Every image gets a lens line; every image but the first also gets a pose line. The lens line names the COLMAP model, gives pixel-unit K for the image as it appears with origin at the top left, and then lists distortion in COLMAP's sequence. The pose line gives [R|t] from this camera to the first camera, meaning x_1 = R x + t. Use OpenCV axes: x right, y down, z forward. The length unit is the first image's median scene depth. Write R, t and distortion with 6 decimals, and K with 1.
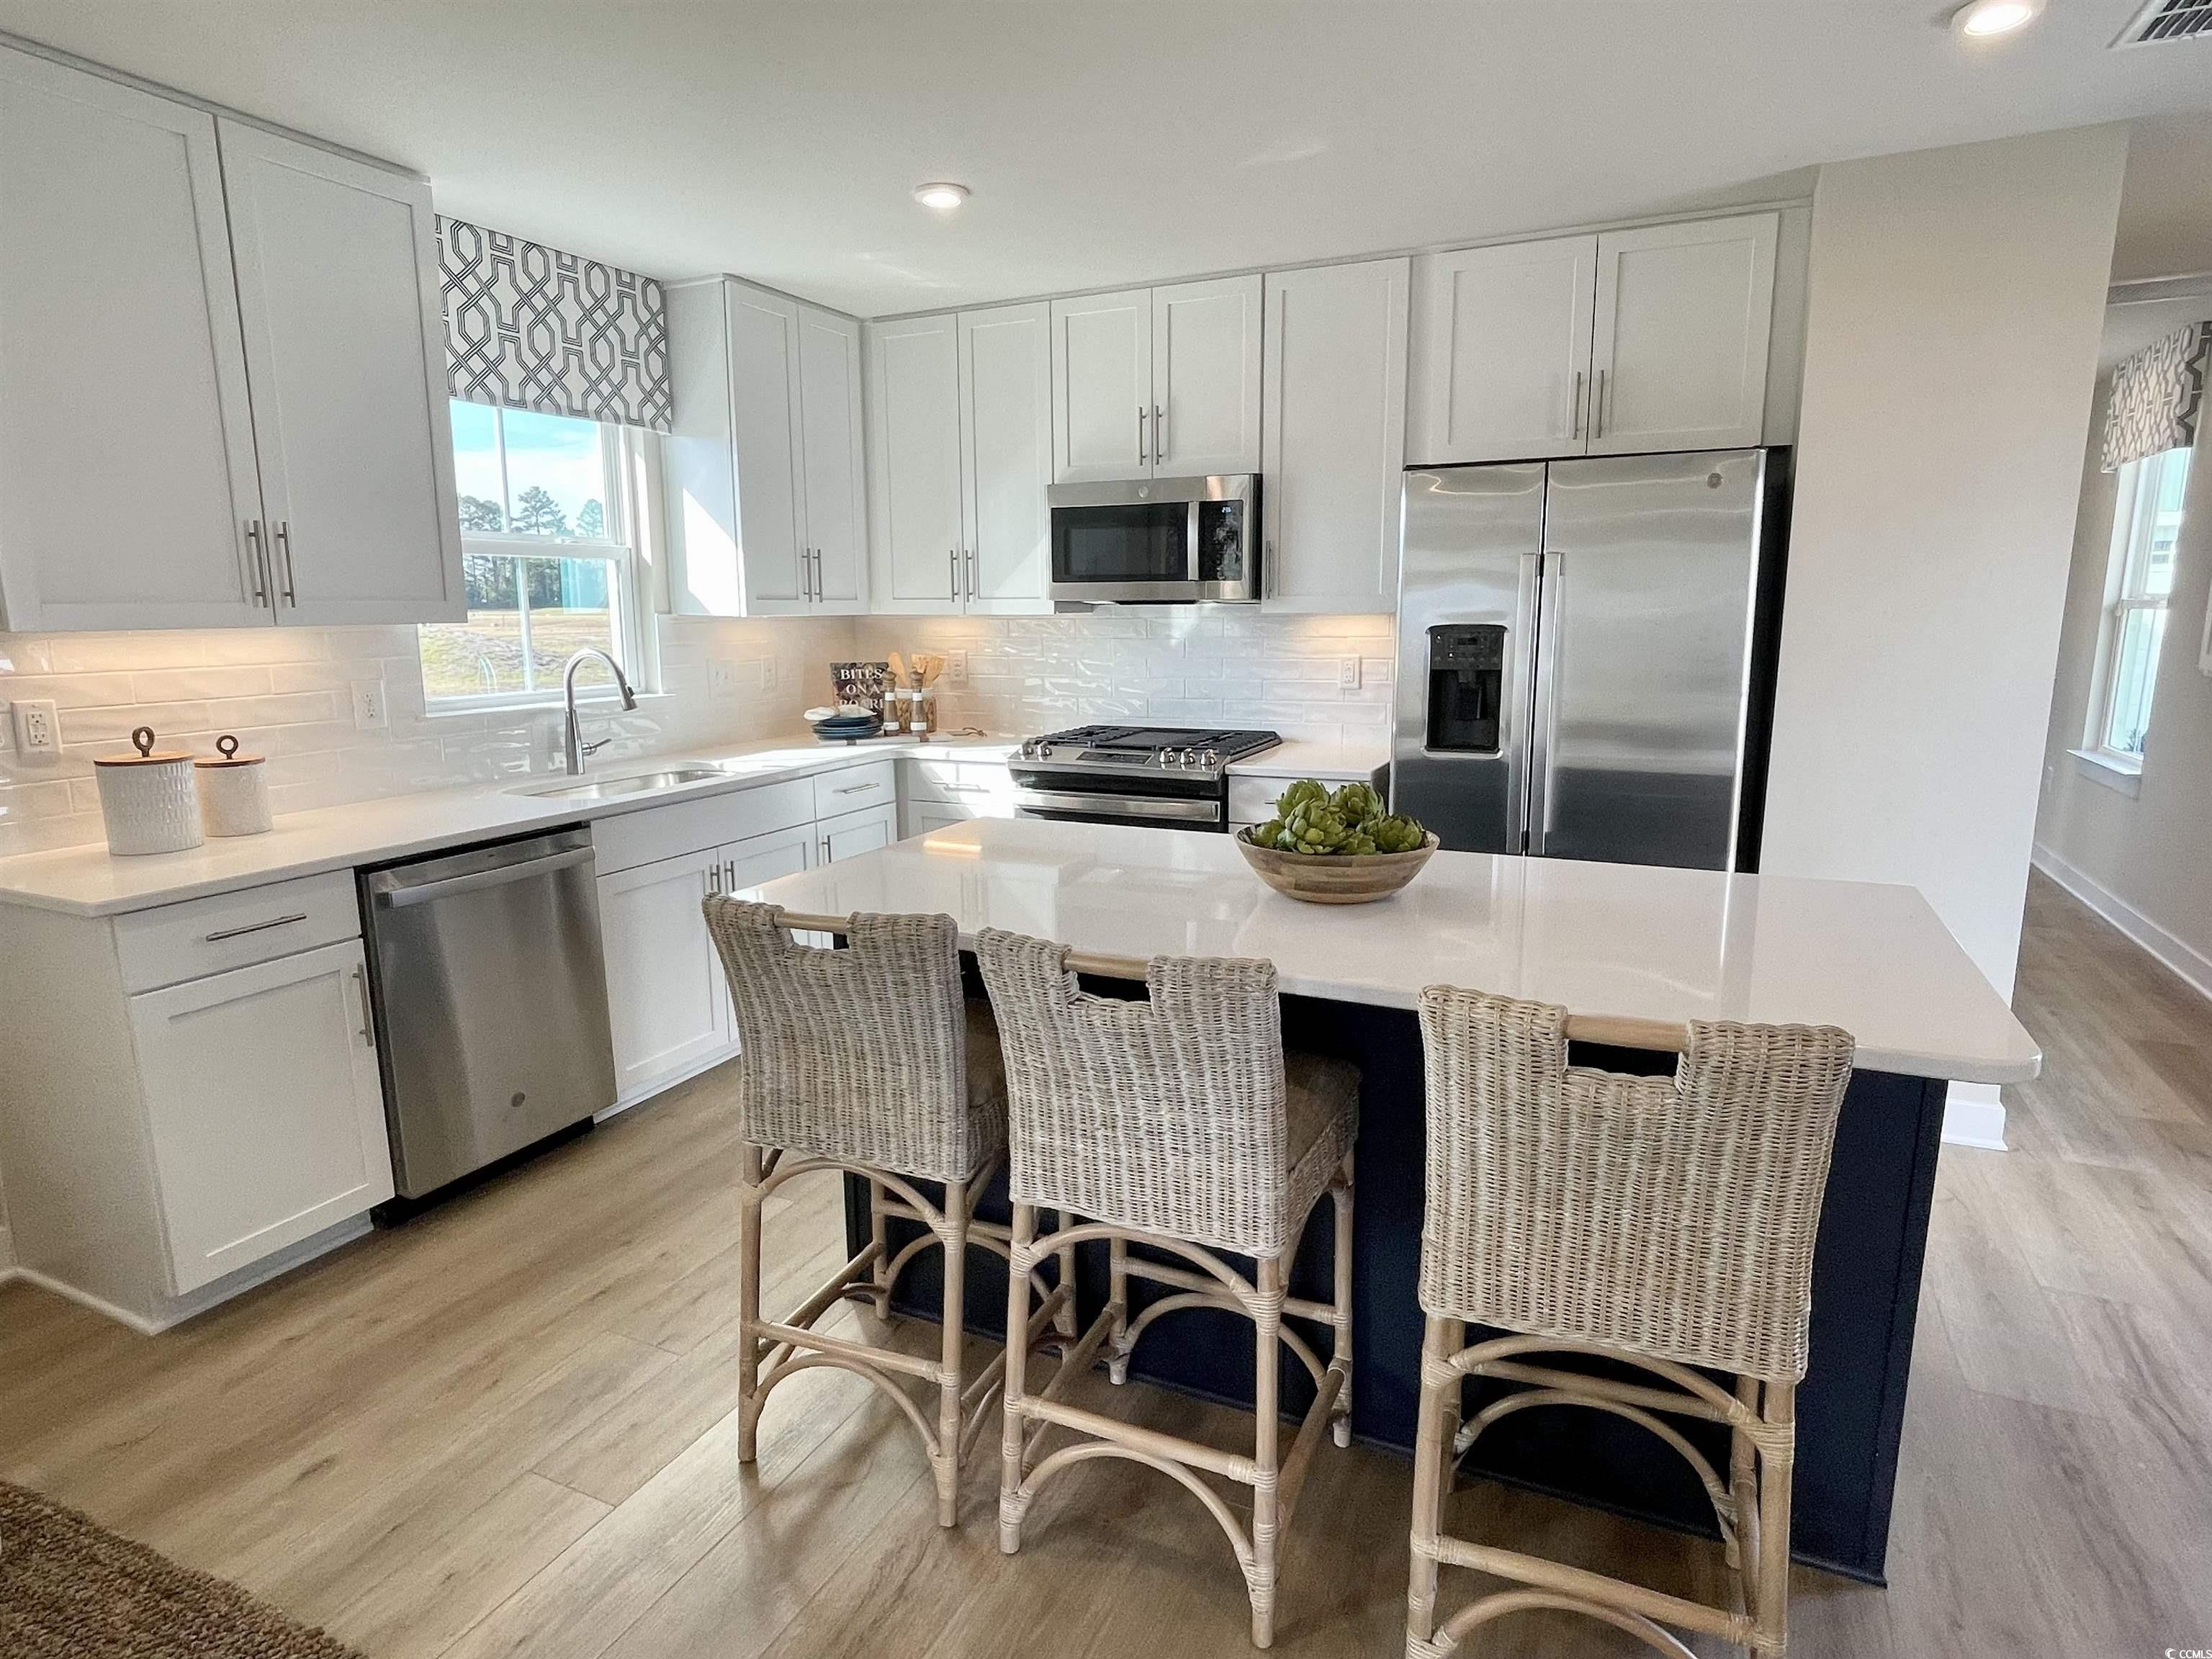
lens RADIAL K [[1214.5, 0, 1110.9], [0, 1214.5, 823.0], [0, 0, 1]] dist [0.002635, -0.001949]
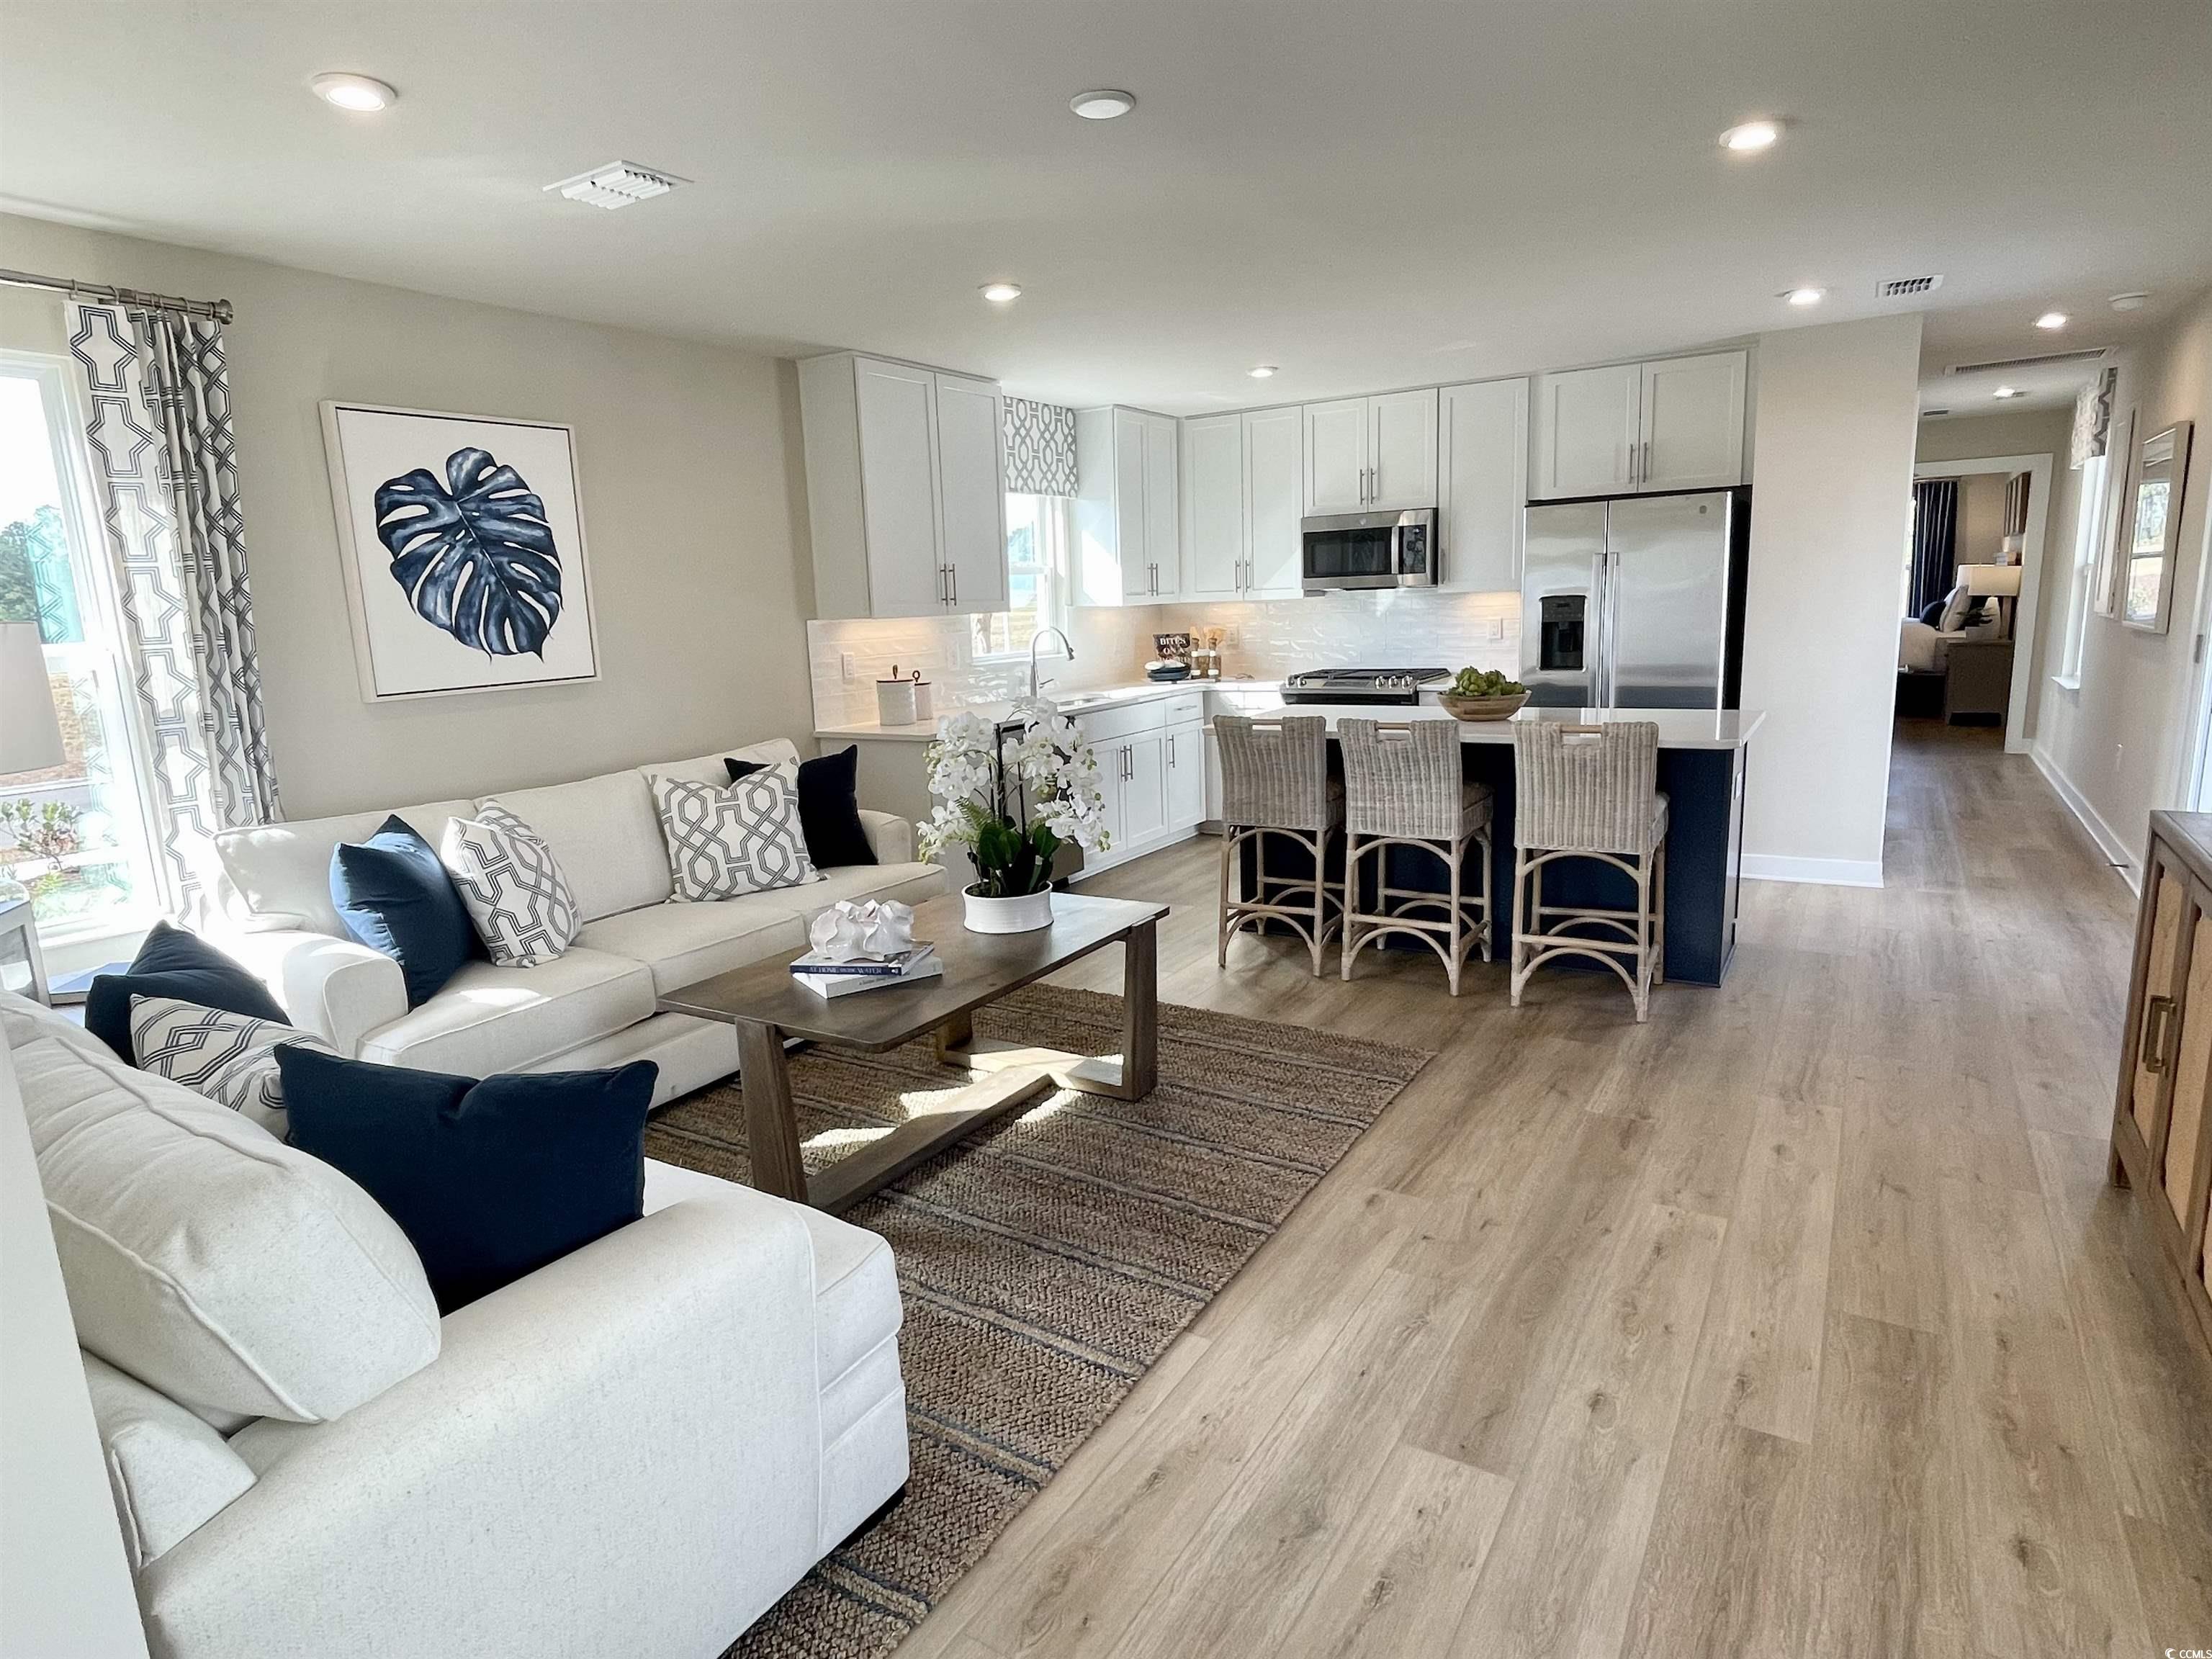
lens RADIAL K [[1214.5, 0, 1098.1], [0, 1214.5, 827.8], [0, 0, 1]] dist [0.002635, -0.001949]
pose [[0.991305, -0.007670, -0.131361, -0.119789], [0.009090, 0.999907, 0.010215, 0.124741], [0.131270, -0.011320, 0.991282, -0.698749]]
